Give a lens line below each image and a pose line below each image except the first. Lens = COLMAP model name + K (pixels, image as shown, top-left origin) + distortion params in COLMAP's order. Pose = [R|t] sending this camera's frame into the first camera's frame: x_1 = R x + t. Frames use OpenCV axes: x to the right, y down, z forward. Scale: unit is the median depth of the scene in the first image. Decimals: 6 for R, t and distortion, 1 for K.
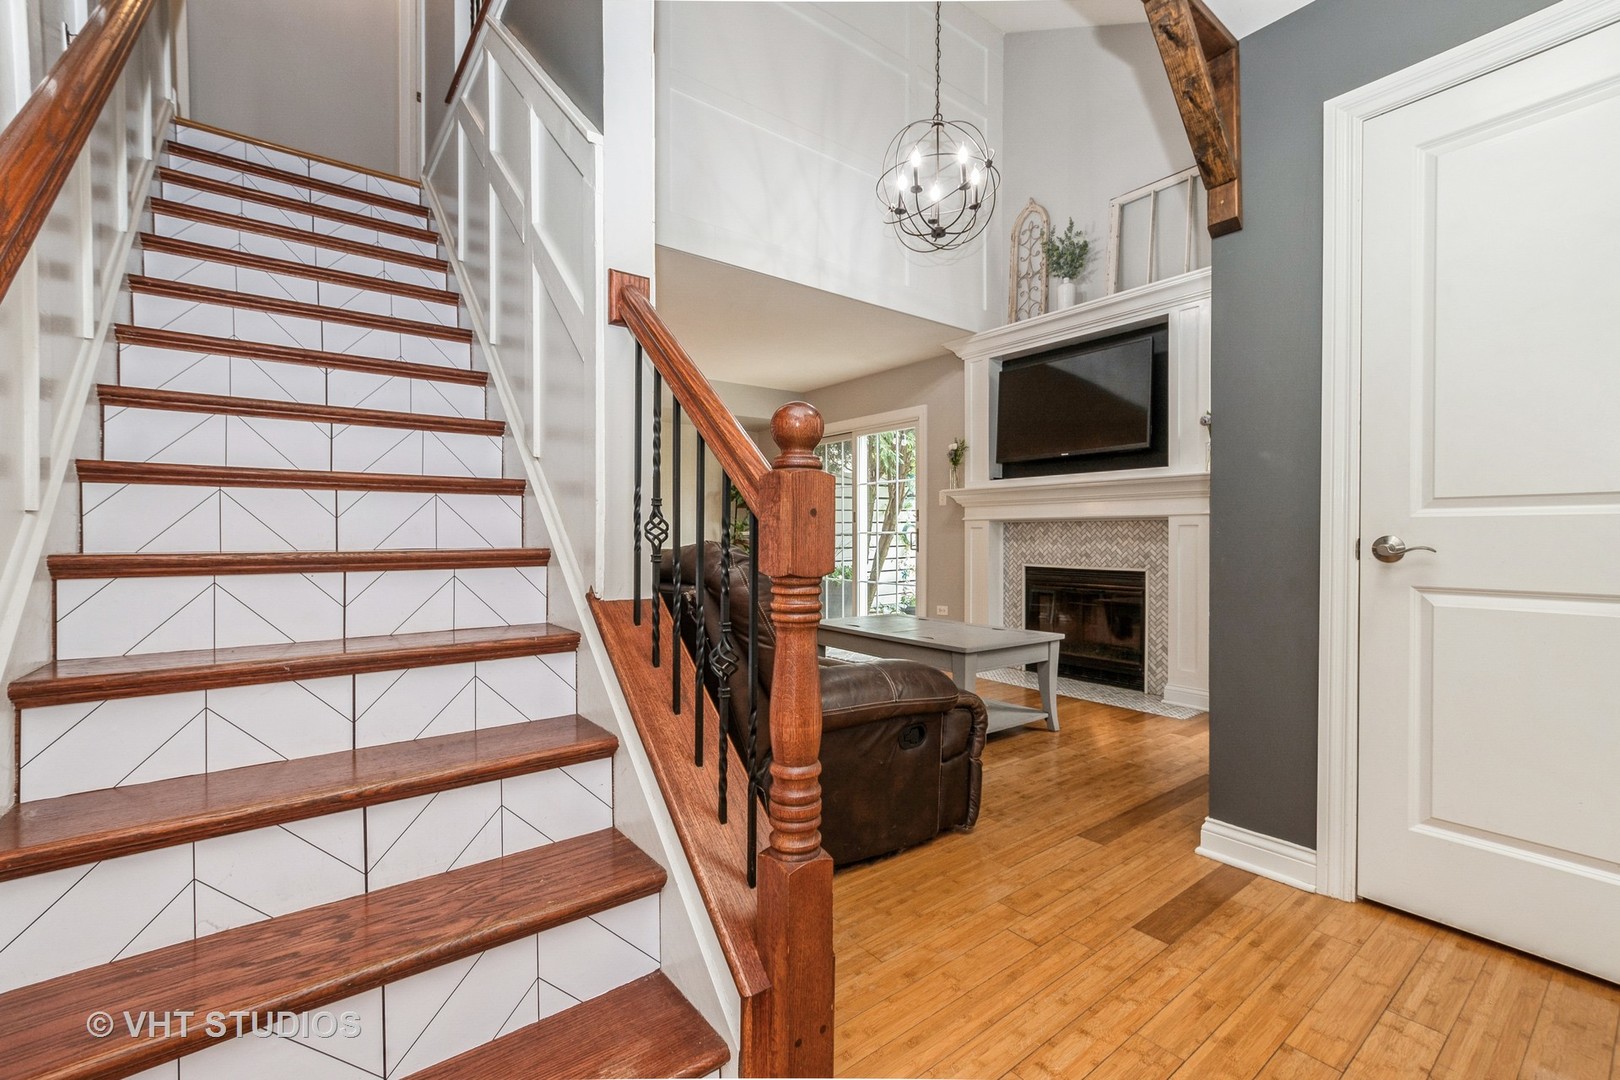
lens RADIAL K [[693.2, 0, 819.2], [0, 693.2, 538.6], [0, 0, 1]] dist [-0.003655, -0.000031]
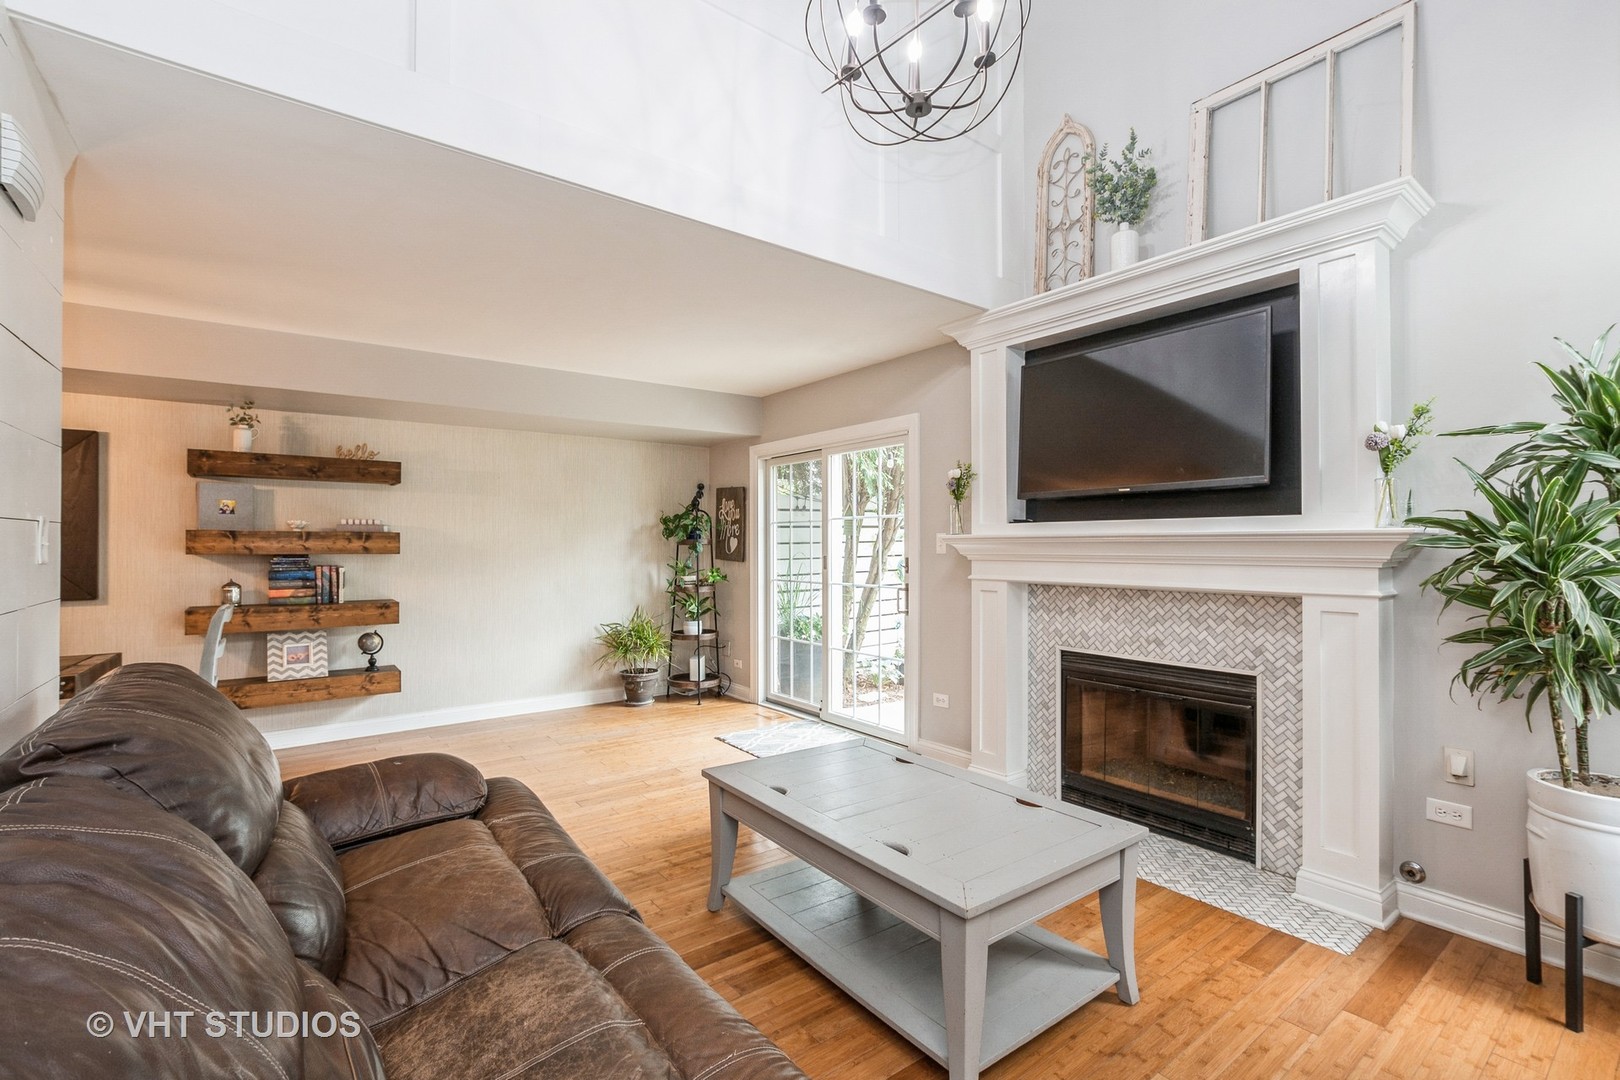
lens RADIAL K [[731.9, 0, 804.2], [0, 731.9, 542.4], [0, 0, 1]] dist [-0.001777, -0.000706]
pose [[0.999744, -0.000323, -0.022624, 0.061999], [0.000088, 0.999946, -0.010365, -0.059431], [0.022626, 0.010360, 0.999690, 0.277612]]
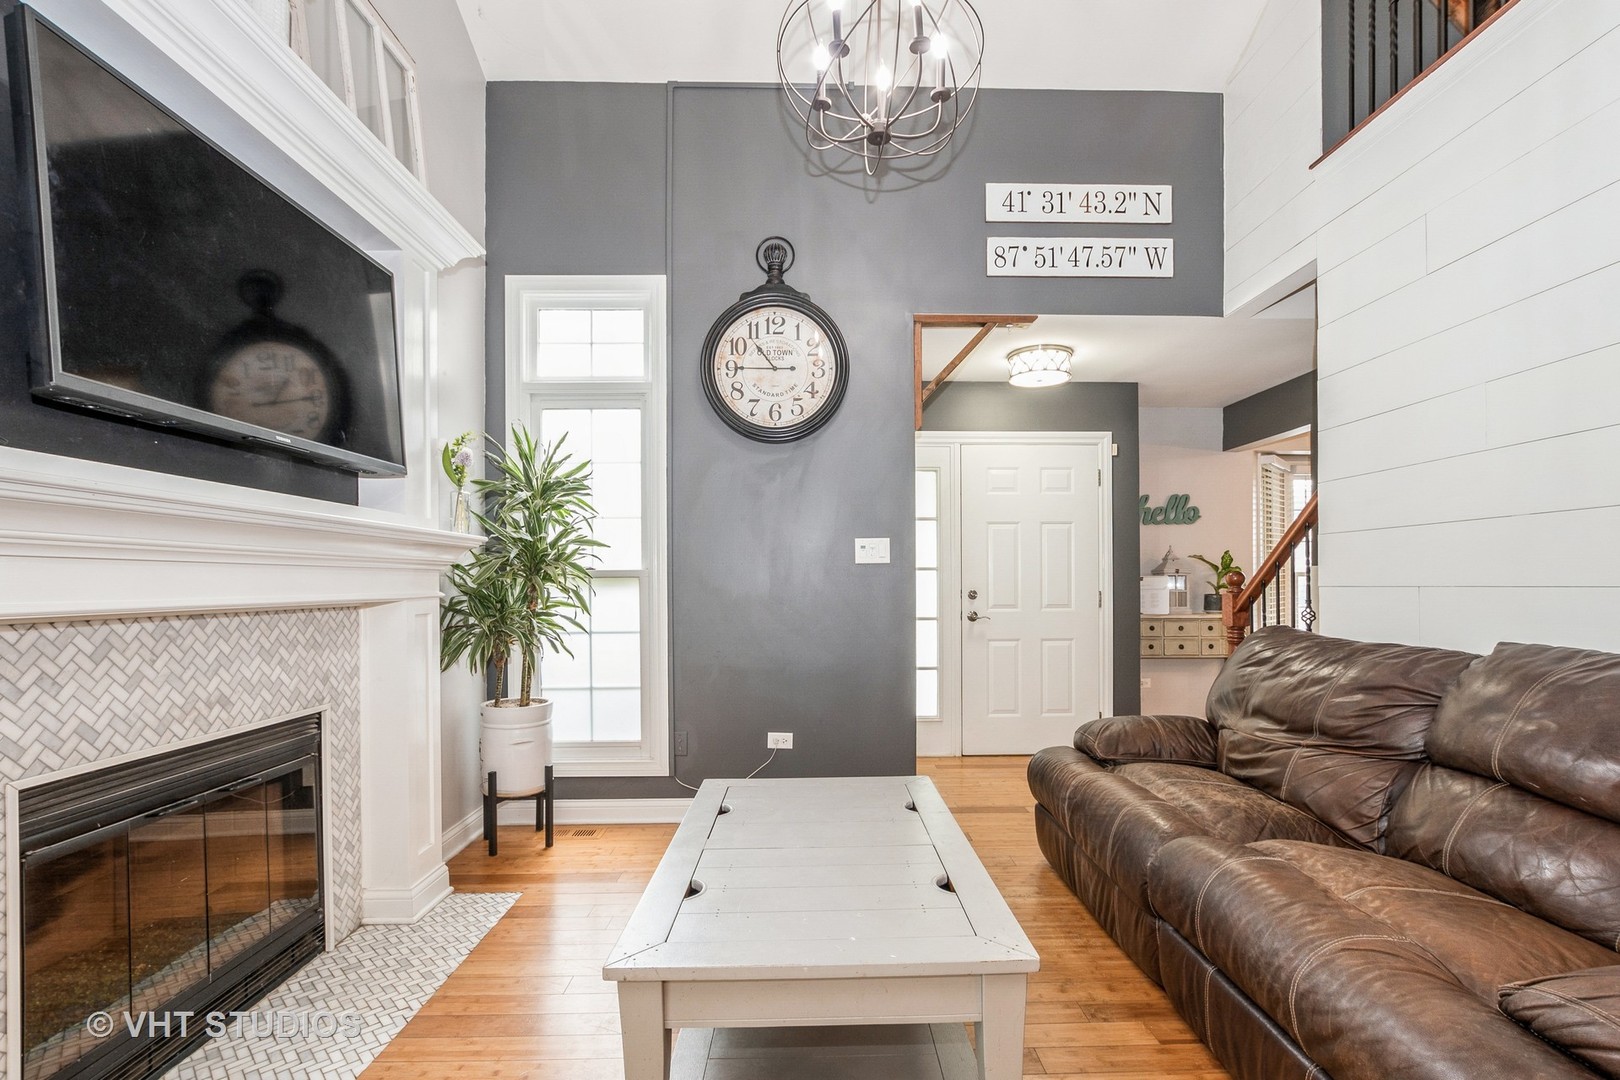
lens RADIAL K [[731.9, 0, 830.9], [0, 731.9, 587.8], [0, 0, 1]] dist [-0.001777, -0.000706]
pose [[-0.805236, -0.002742, 0.592948, -0.118937], [0.008014, 0.999848, 0.015506, -0.039995], [-0.592901, 0.017238, -0.805091, 1.053660]]
